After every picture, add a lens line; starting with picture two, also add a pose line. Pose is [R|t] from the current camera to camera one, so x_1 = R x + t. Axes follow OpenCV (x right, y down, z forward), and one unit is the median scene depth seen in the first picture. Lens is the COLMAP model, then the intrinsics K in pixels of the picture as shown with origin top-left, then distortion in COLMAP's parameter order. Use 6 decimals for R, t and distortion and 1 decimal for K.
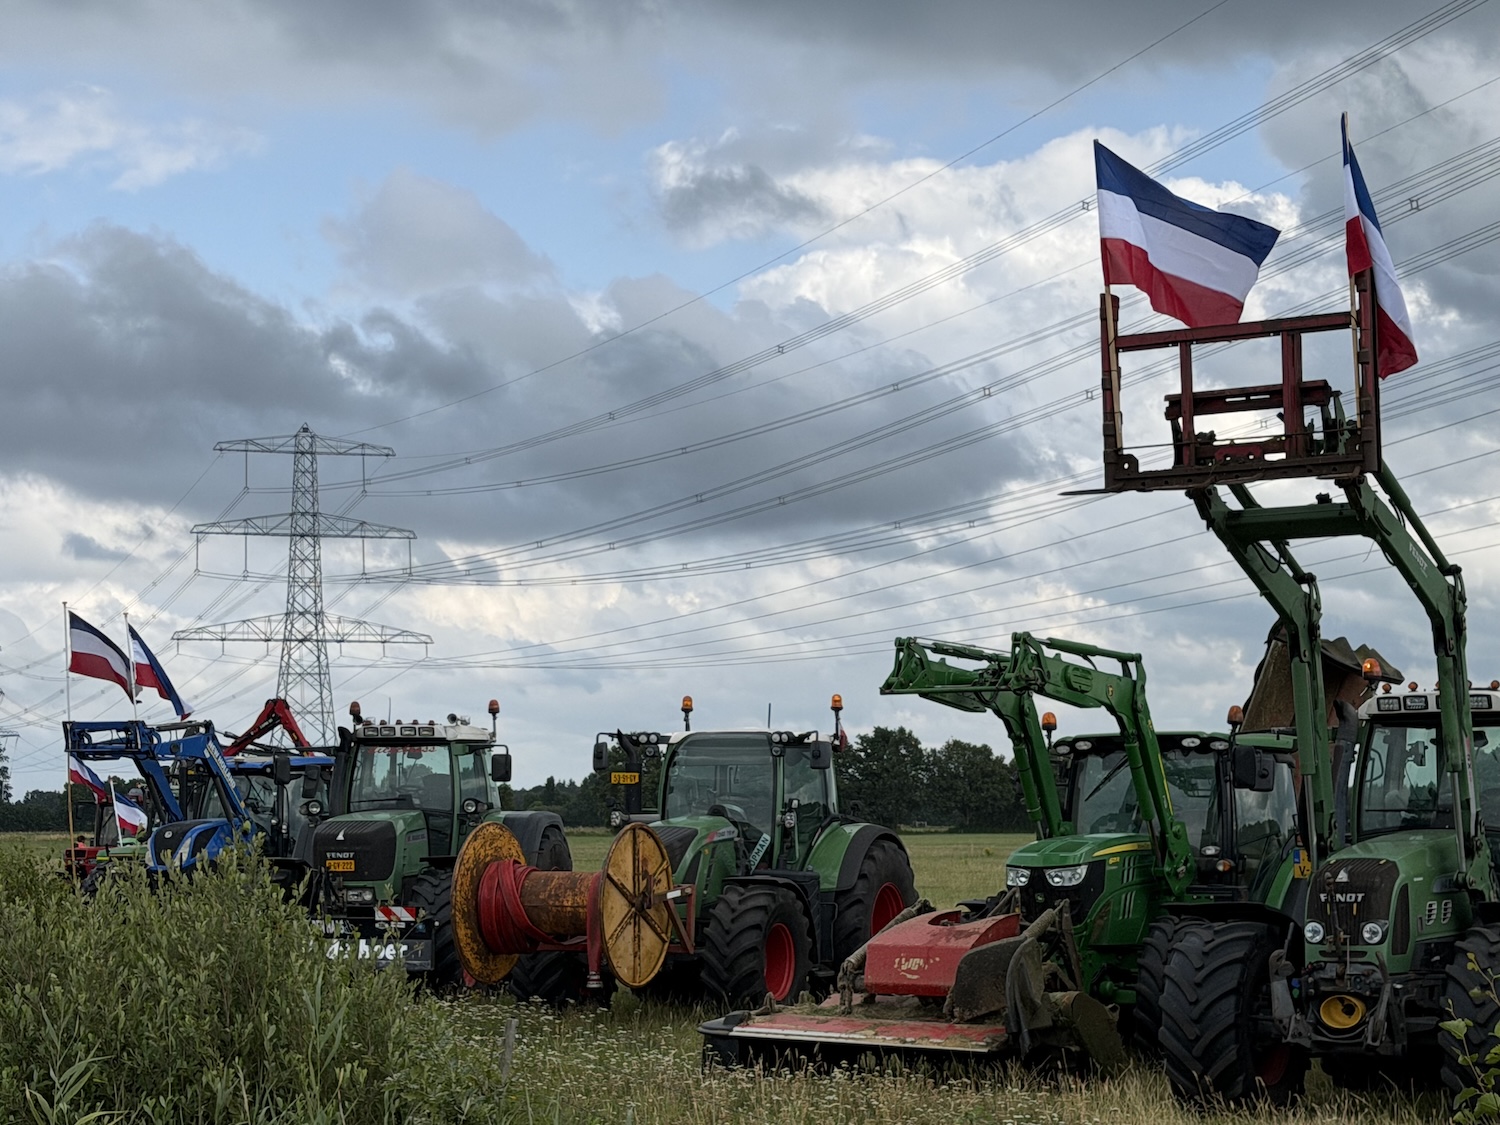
lens RADIAL K [[3156.6, 0, 747.4], [0, 3156.6, 559.3], [0, 0, 1]] dist [0.137725, -0.253157]
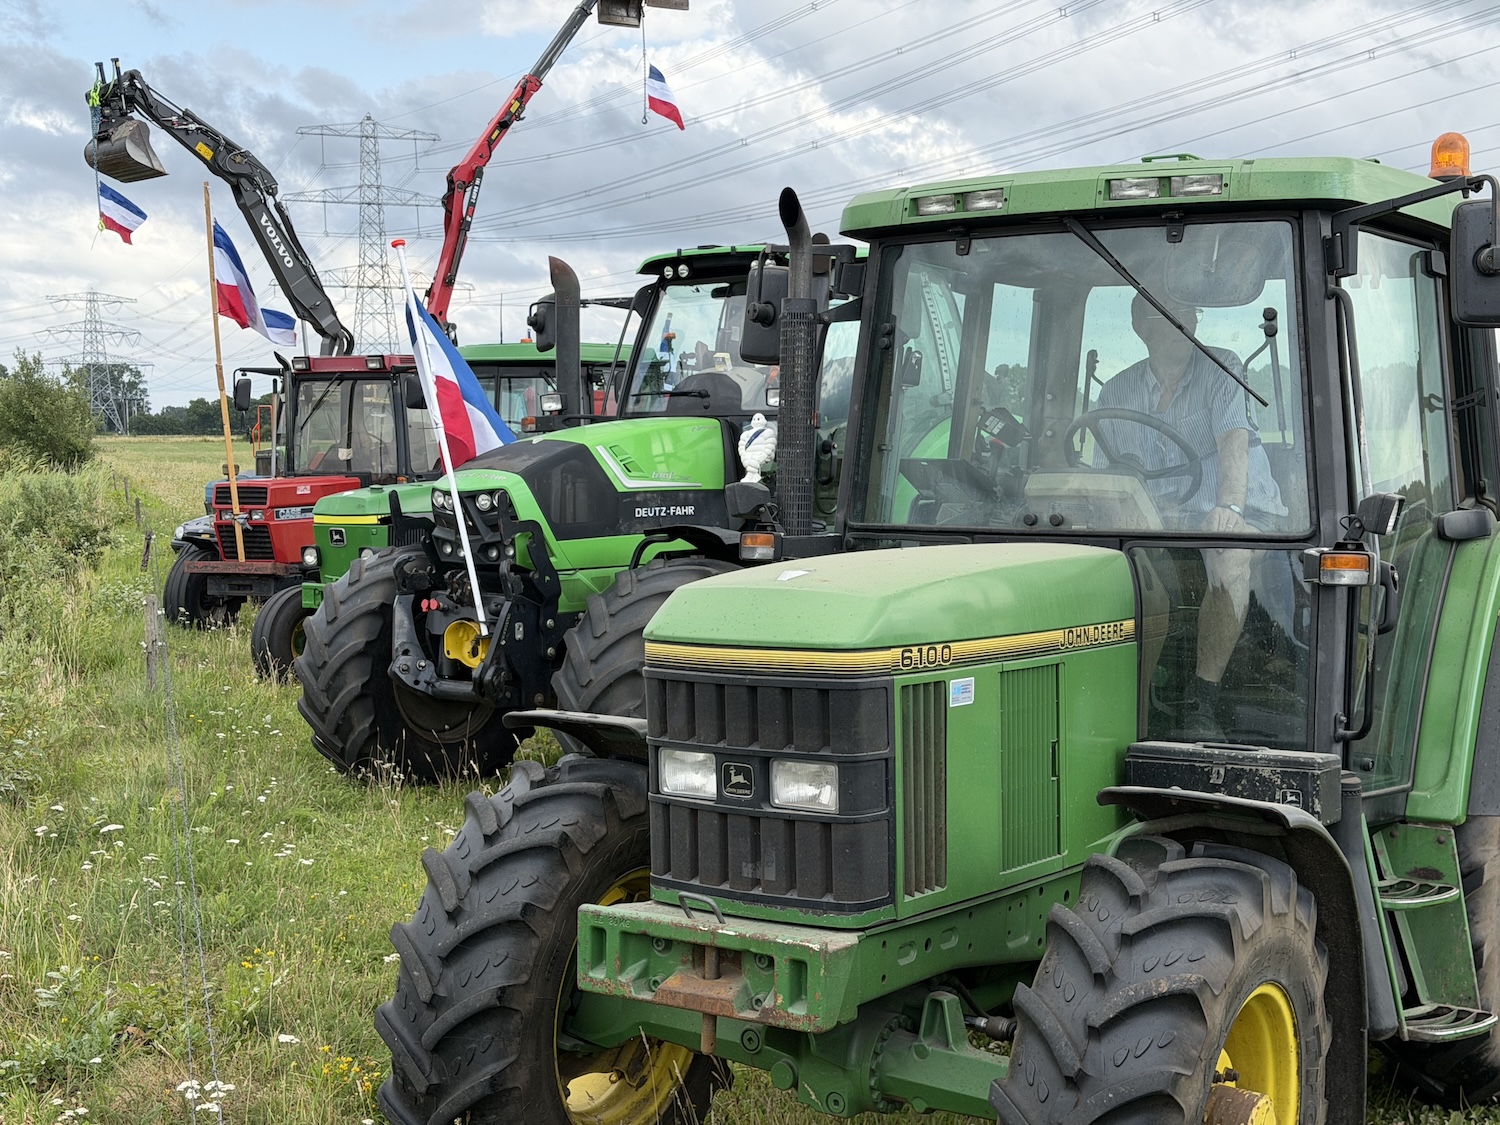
lens RADIAL K [[2138.5, 0, 752.0], [0, 2138.5, 568.0], [0, 0, 1]] dist [0.191483, -0.383552]
pose [[0.999083, -0.008879, 0.041886, -0.509877], [0.002593, 0.989013, 0.147807, 0.198397], [-0.042738, -0.147562, 0.988129, 2.338491]]
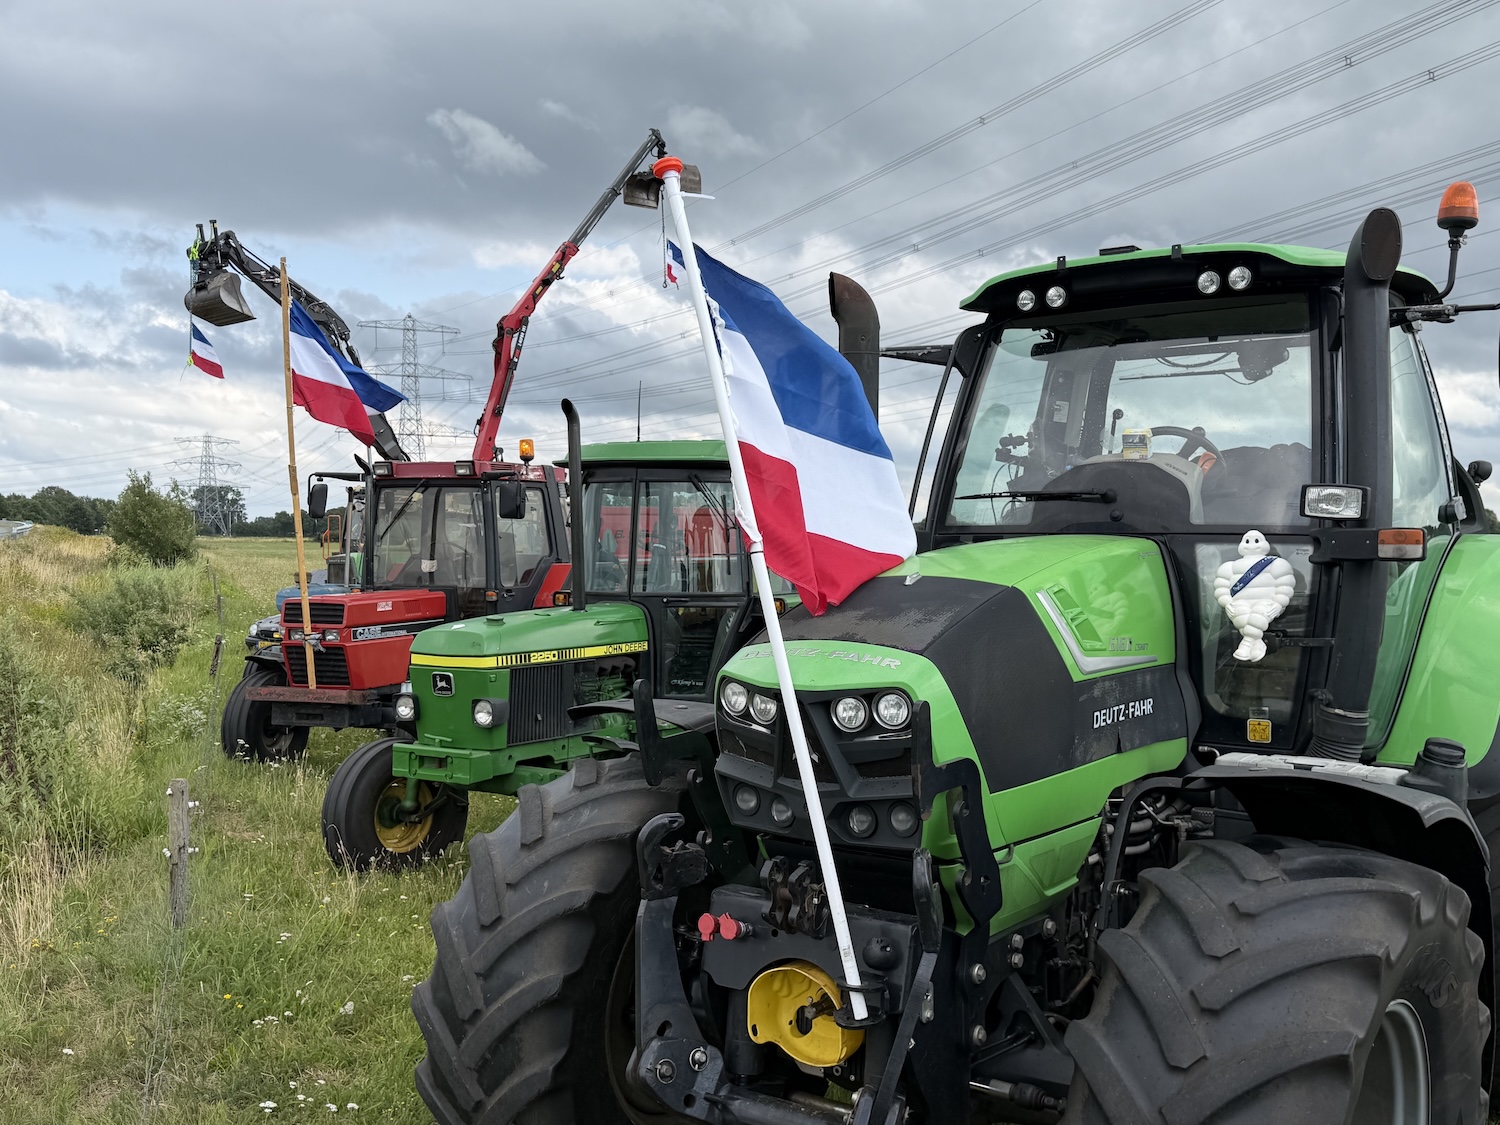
lens RADIAL K [[1472.9, 0, 755.8], [0, 1472.9, 567.8], [0, 0, 1]] dist [0.194536, -0.426875]
pose [[0.995011, 0.006798, 0.099537, -0.574722], [-0.017065, 0.994570, 0.102657, 0.223921], [-0.098299, -0.103844, 0.989724, 2.668532]]
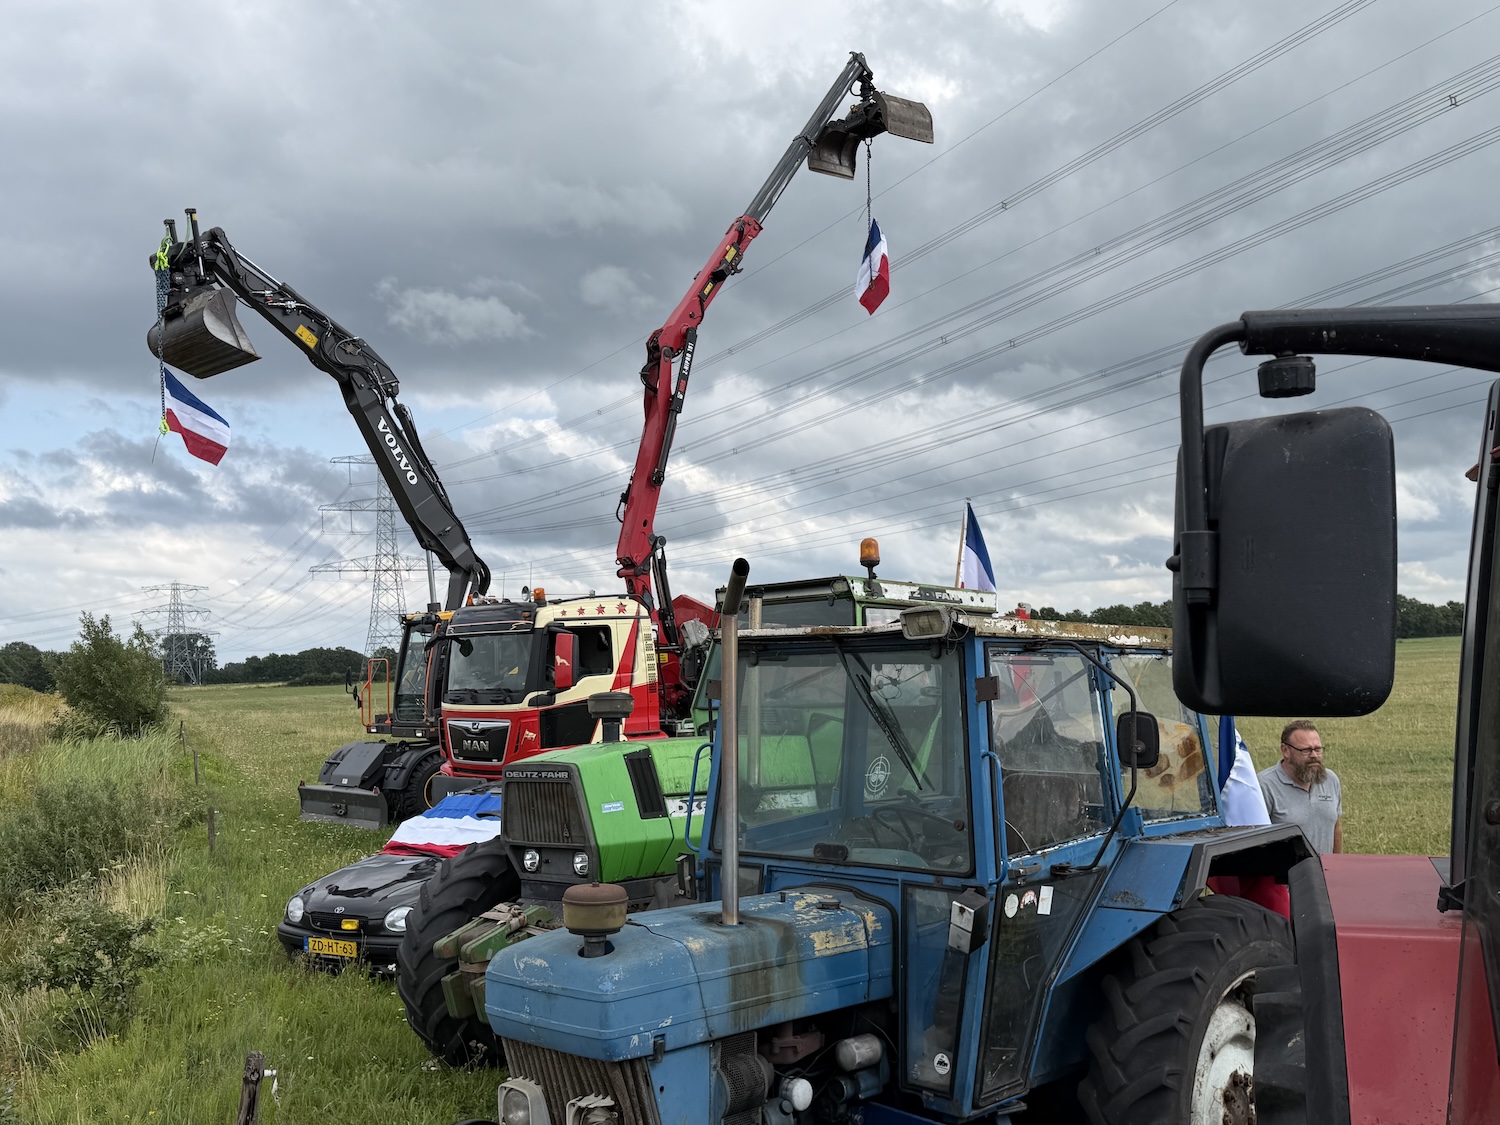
lens RADIAL K [[1472.9, 0, 755.8], [0, 1472.9, 567.8], [0, 0, 1]] dist [0.194536, -0.426875]
pose [[0.992529, -0.029469, 0.118397, -0.724699], [0.027158, 0.999409, 0.021085, 0.260527], [-0.118948, -0.017712, 0.992742, 3.226900]]
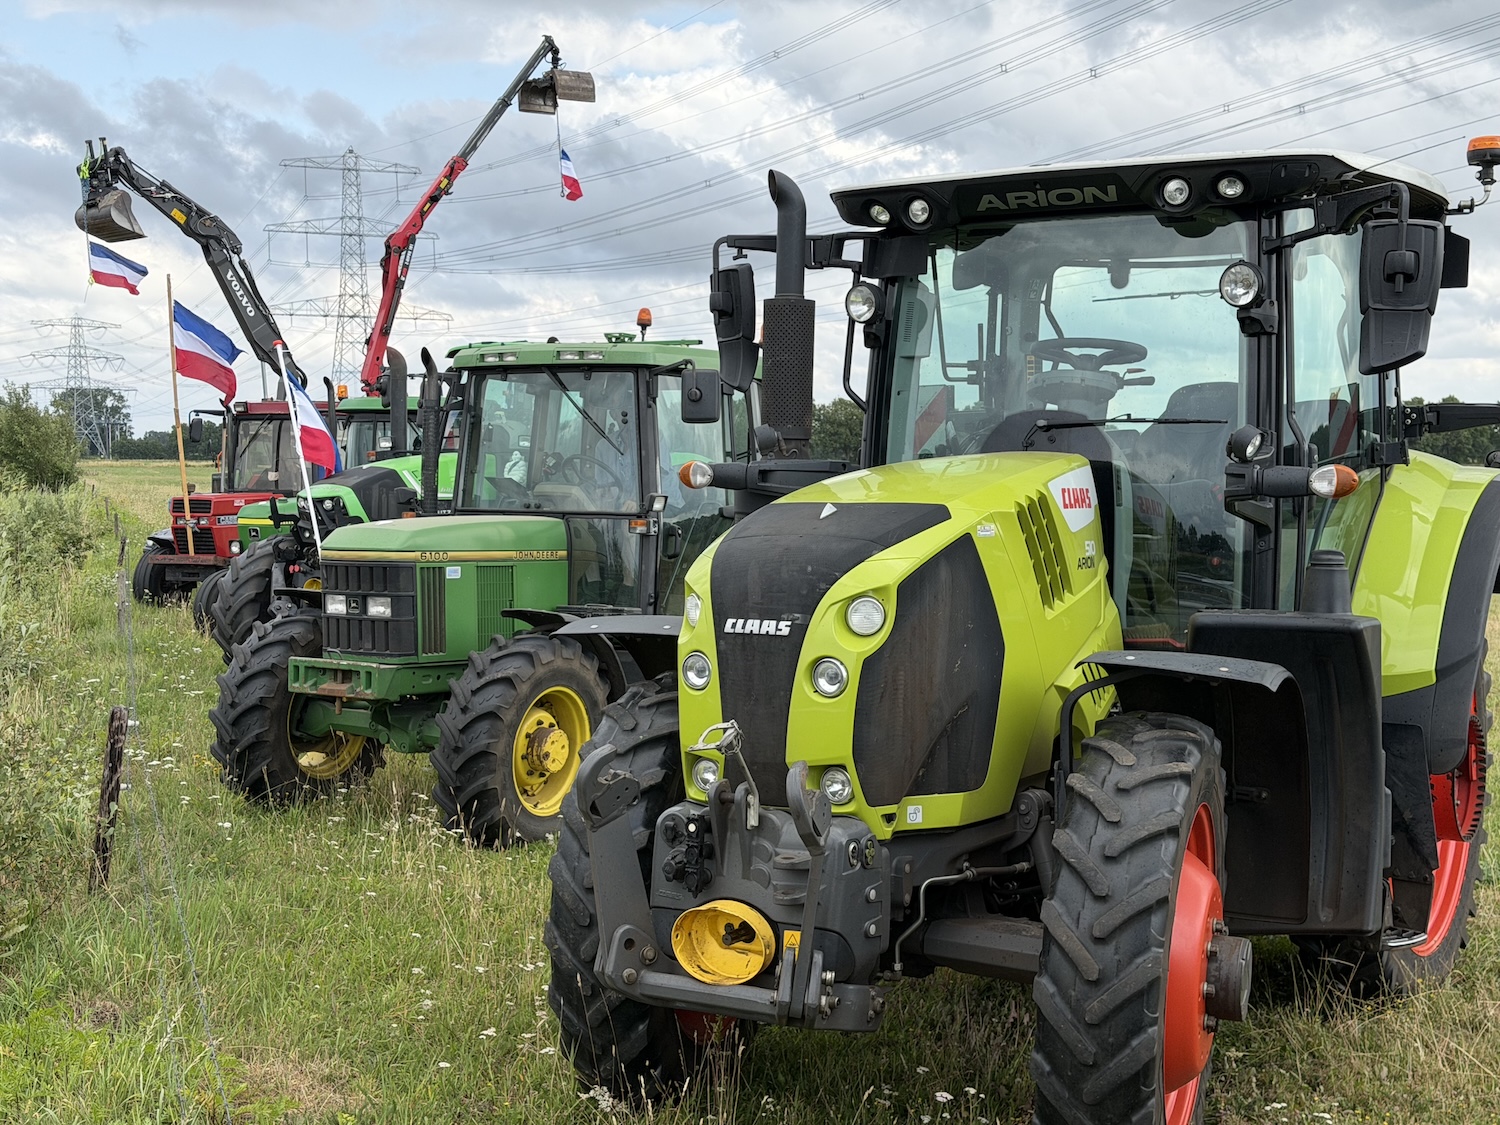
lens RADIAL K [[2132.9, 0, 744.9], [0, 2132.9, 569.6], [0, 0, 1]] dist [0.194423, -0.416397]
pose [[0.998863, 0.001093, 0.047663, -0.436396], [-0.007521, 0.990831, 0.134898, 0.172338], [-0.047078, -0.135103, 0.989713, 2.041869]]
